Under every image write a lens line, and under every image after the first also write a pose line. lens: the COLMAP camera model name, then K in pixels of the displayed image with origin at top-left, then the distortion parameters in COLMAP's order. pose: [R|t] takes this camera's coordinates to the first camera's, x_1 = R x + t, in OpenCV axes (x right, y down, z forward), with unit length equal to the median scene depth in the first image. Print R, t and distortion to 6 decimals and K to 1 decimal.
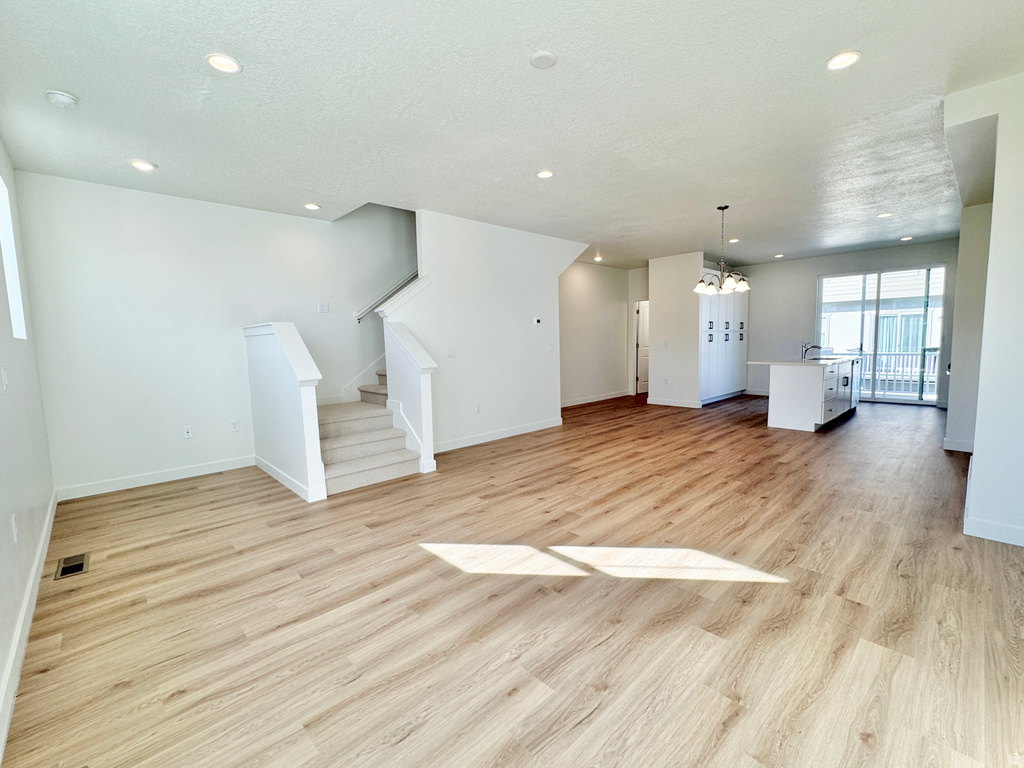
lens RADIAL K [[441.1, 0, 511.7], [0, 441.1, 392.6], [0, 0, 1]] dist [0.003351, 0.000197]
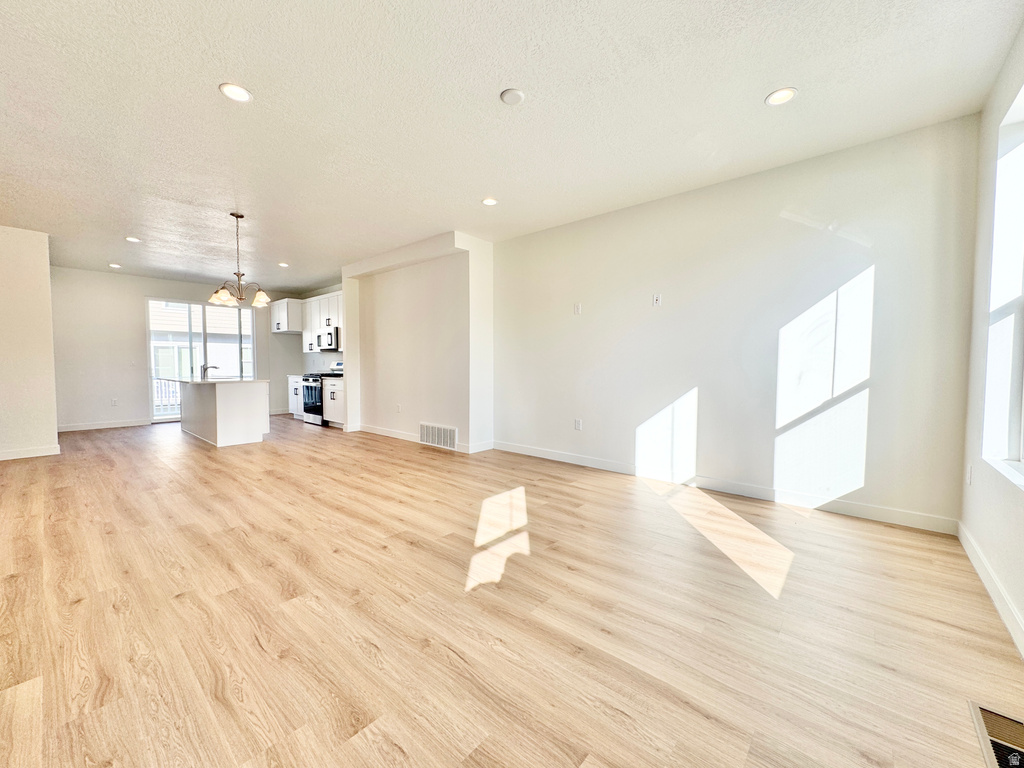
lens RADIAL K [[409.2, 0, 511.6], [0, 409.2, 383.5], [0, 0, 1]] dist [-0.001419, 0.000369]
pose [[-0.093688, -0.023843, 0.995316, -0.661967], [0.119981, 0.992157, 0.035061, -0.028214], [-0.988346, 0.122704, -0.090093, 0.764328]]
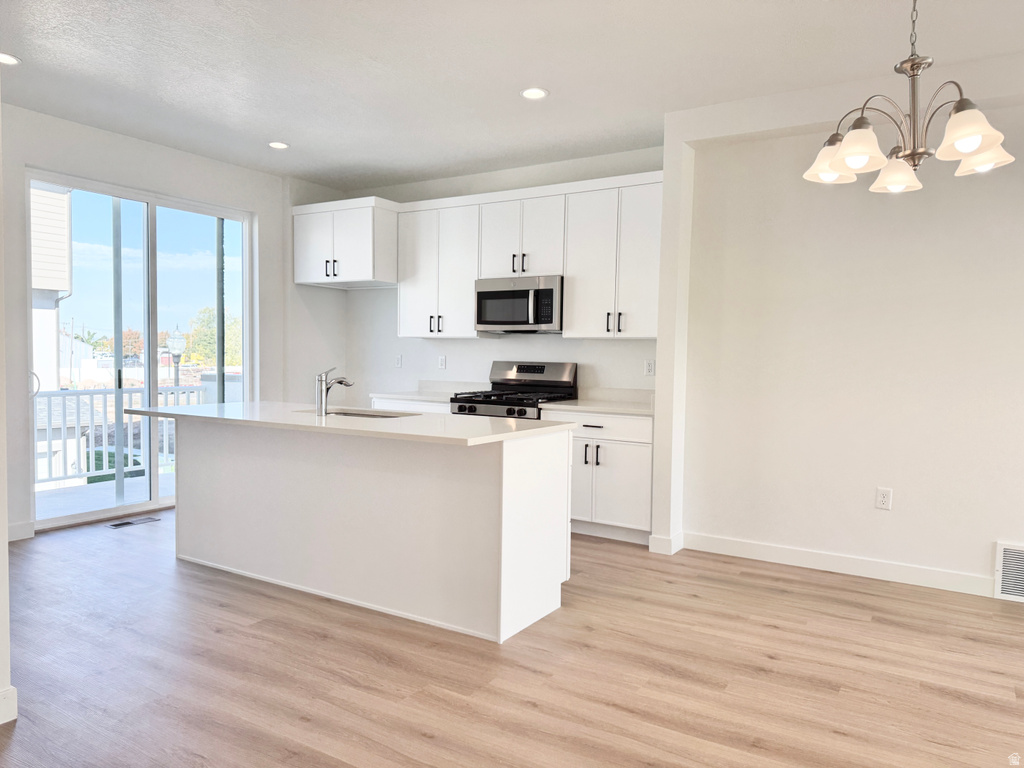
lens RADIAL K [[721.4, 0, 510.2], [0, 721.4, 384.6], [0, 0, 1]] dist [0.060858, -0.059183]
pose [[-0.254996, -0.018700, 0.966761, 0.175304], [0.102922, 0.993608, 0.046366, -0.219477], [-0.961449, 0.111324, -0.251442, 1.966638]]
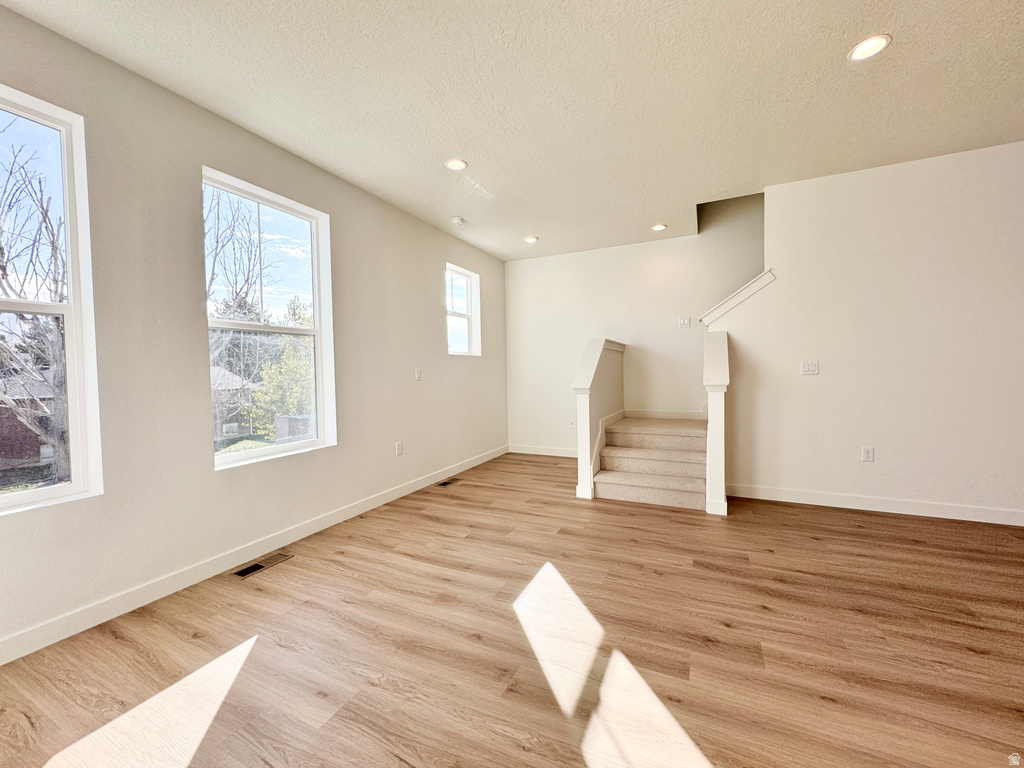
lens RADIAL K [[409.2, 0, 515.9], [0, 409.2, 387.0], [0, 0, 1]] dist [-0.001419, 0.000369]
pose [[0.360431, 0.053342, -0.931259, 0.460984], [-0.102921, 0.994542, 0.017133, -0.032534], [0.927091, 0.089670, 0.363954, 0.475730]]
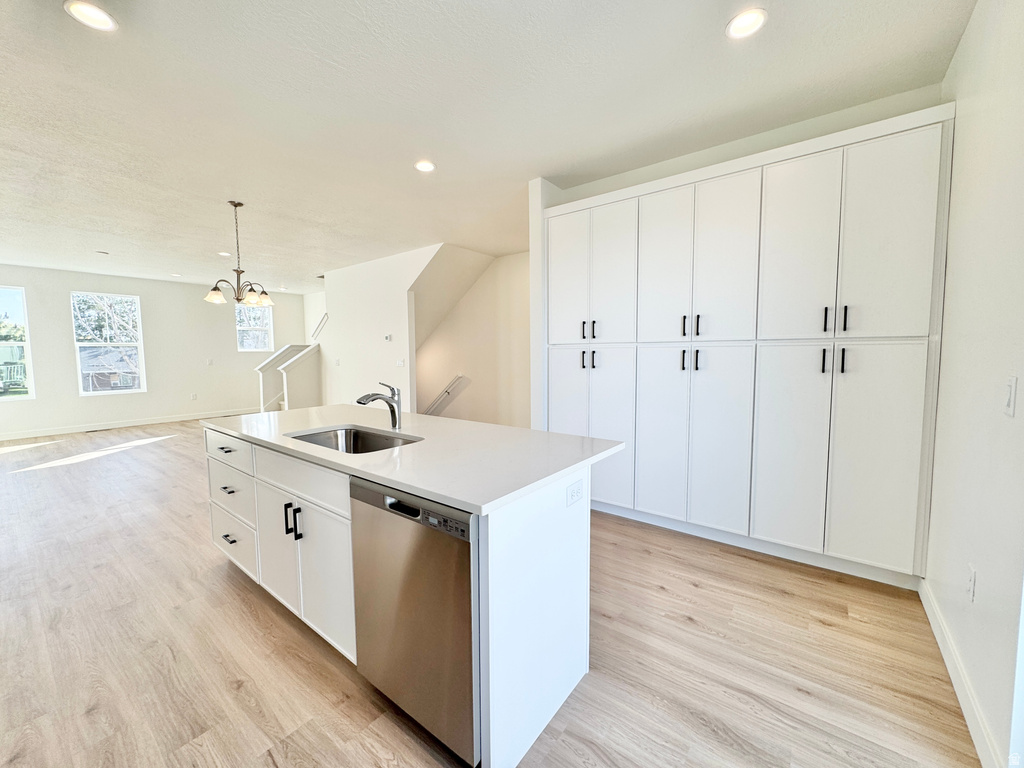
lens RADIAL K [[409.2, 0, 514.2], [0, 409.2, 380.9], [0, 0, 1]] dist [-0.001419, 0.000369]
pose [[0.157551, 0.094031, -0.983024, 1.949303], [-0.109857, 0.990946, 0.077182, -0.294309], [0.981381, 0.095832, 0.166455, 2.040433]]
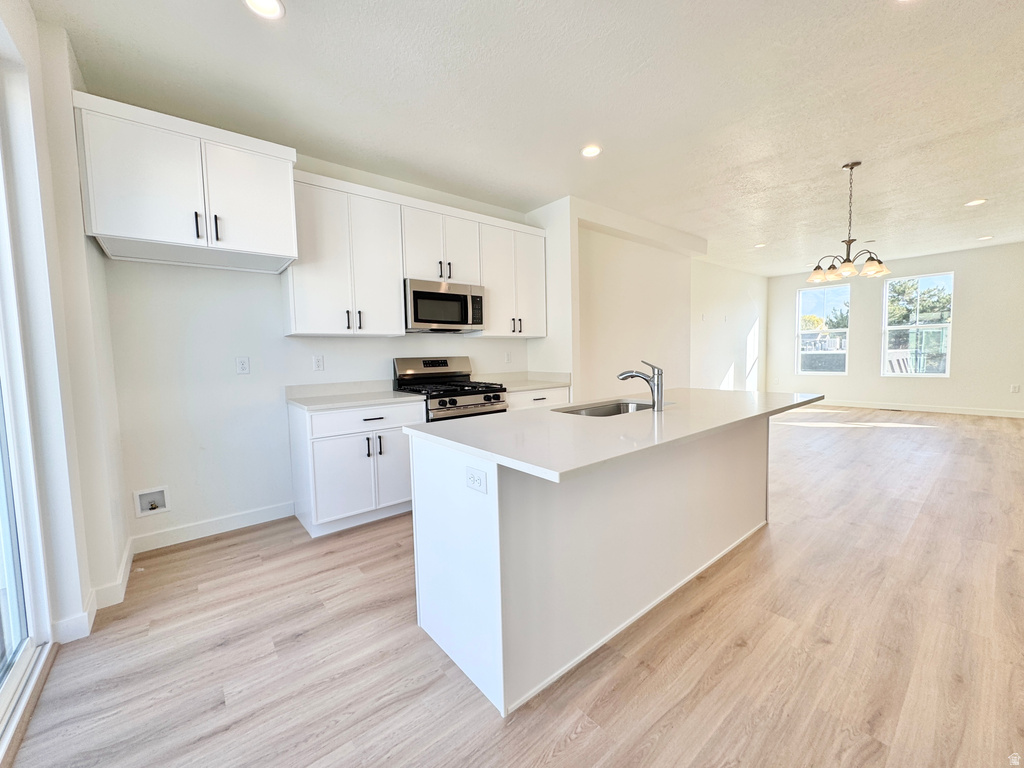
lens RADIAL K [[409.2, 0, 509.4], [0, 409.2, 382.3], [0, 0, 1]] dist [-0.001419, 0.000369]
pose [[-0.996845, 0.042639, 0.066948, 1.478785], [0.054548, 0.980731, 0.187593, -0.316817], [-0.057659, 0.190653, -0.979963, 2.561186]]
